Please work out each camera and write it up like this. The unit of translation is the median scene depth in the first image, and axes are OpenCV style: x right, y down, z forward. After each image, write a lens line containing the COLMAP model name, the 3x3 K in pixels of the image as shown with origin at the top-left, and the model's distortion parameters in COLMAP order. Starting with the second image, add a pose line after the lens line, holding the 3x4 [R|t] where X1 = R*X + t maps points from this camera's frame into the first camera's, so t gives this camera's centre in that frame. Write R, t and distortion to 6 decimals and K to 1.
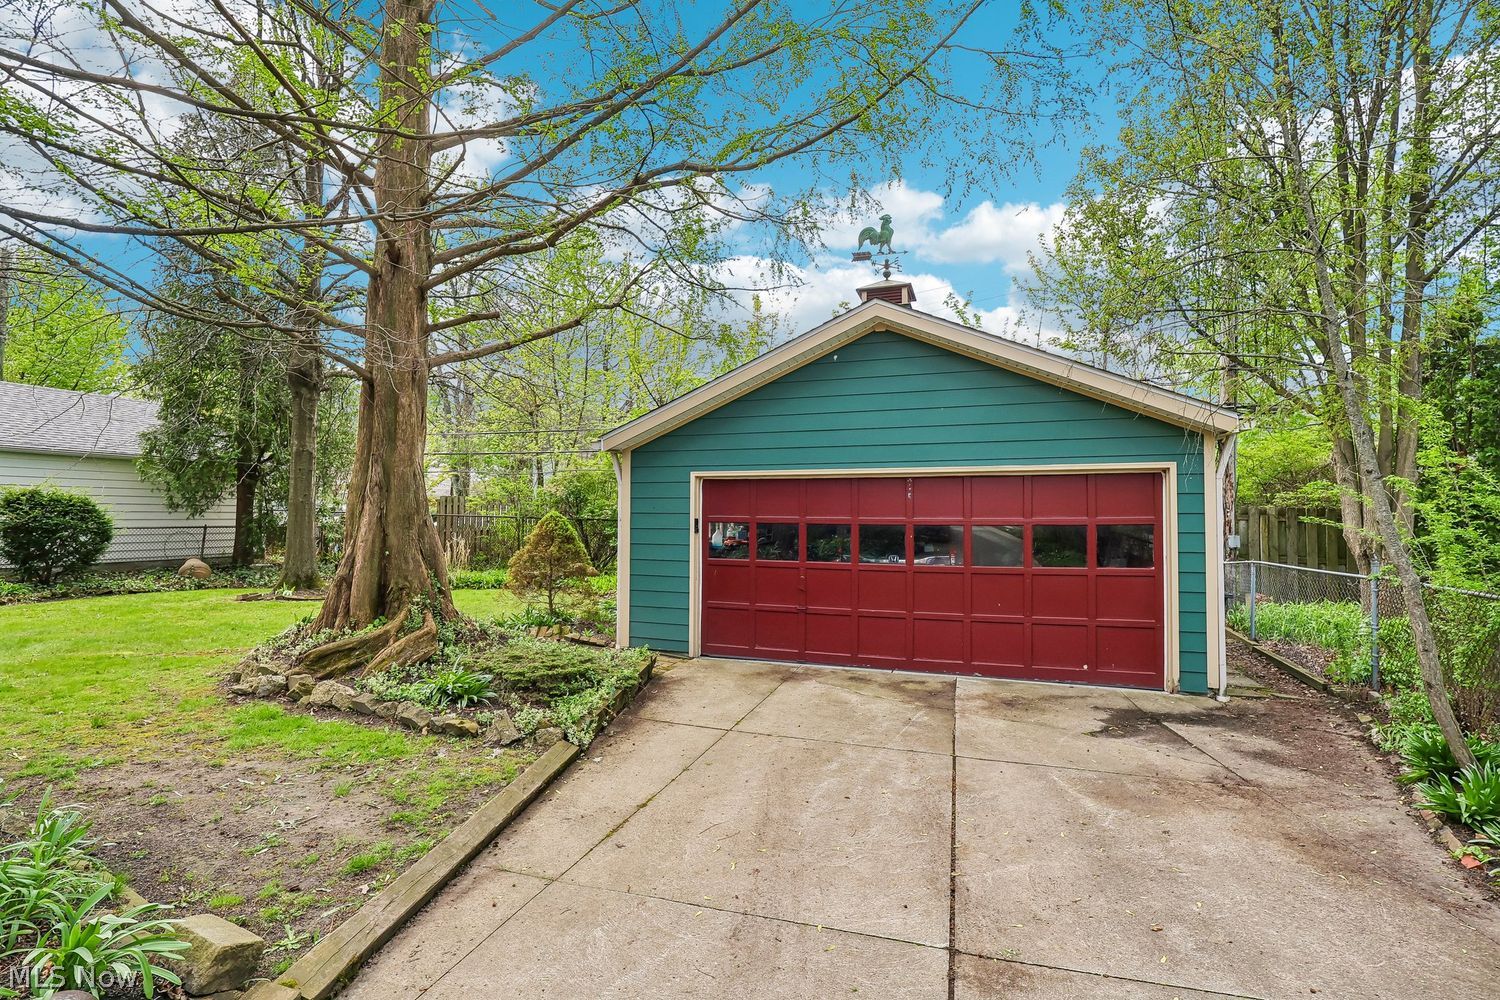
lens RADIAL K [[698.4, 0, 750.0], [0, 698.4, 500.0], [0, 0, 1]] dist [0.001507, 0.000173]
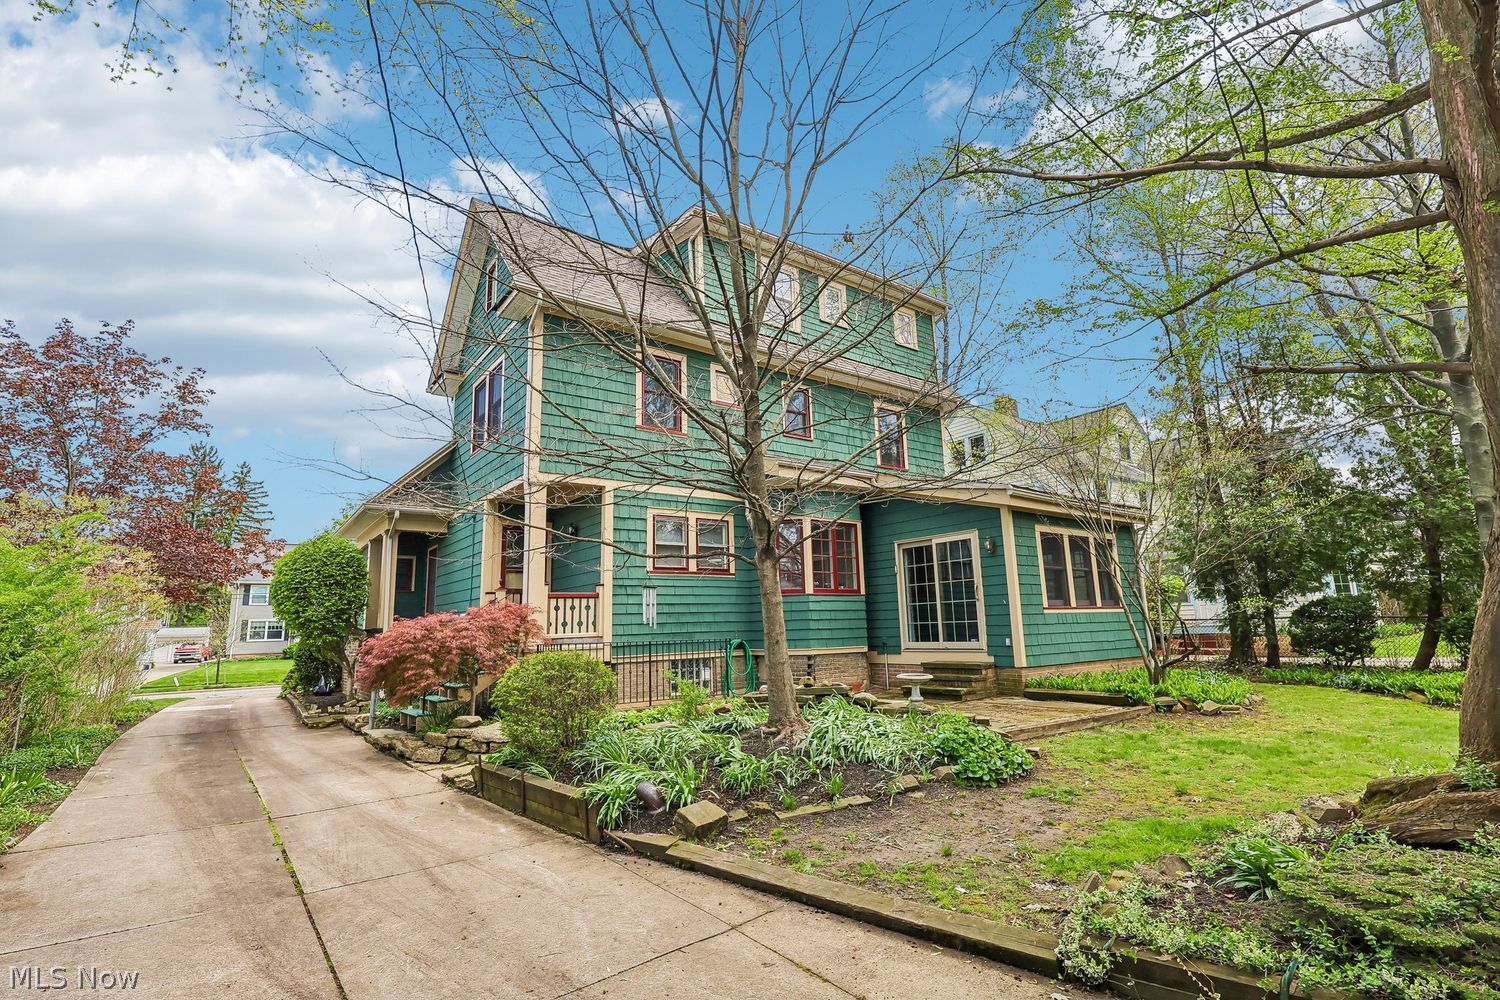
lens RADIAL K [[698.4, 0, 750.0], [0, 698.4, 500.0], [0, 0, 1]] dist [0.001507, 0.000173]
pose [[-0.568484, -0.134413, -0.811640, 0.680403], [0.046876, 0.979668, -0.195072, 0.059528], [0.821358, -0.148942, -0.550625, 1.590497]]
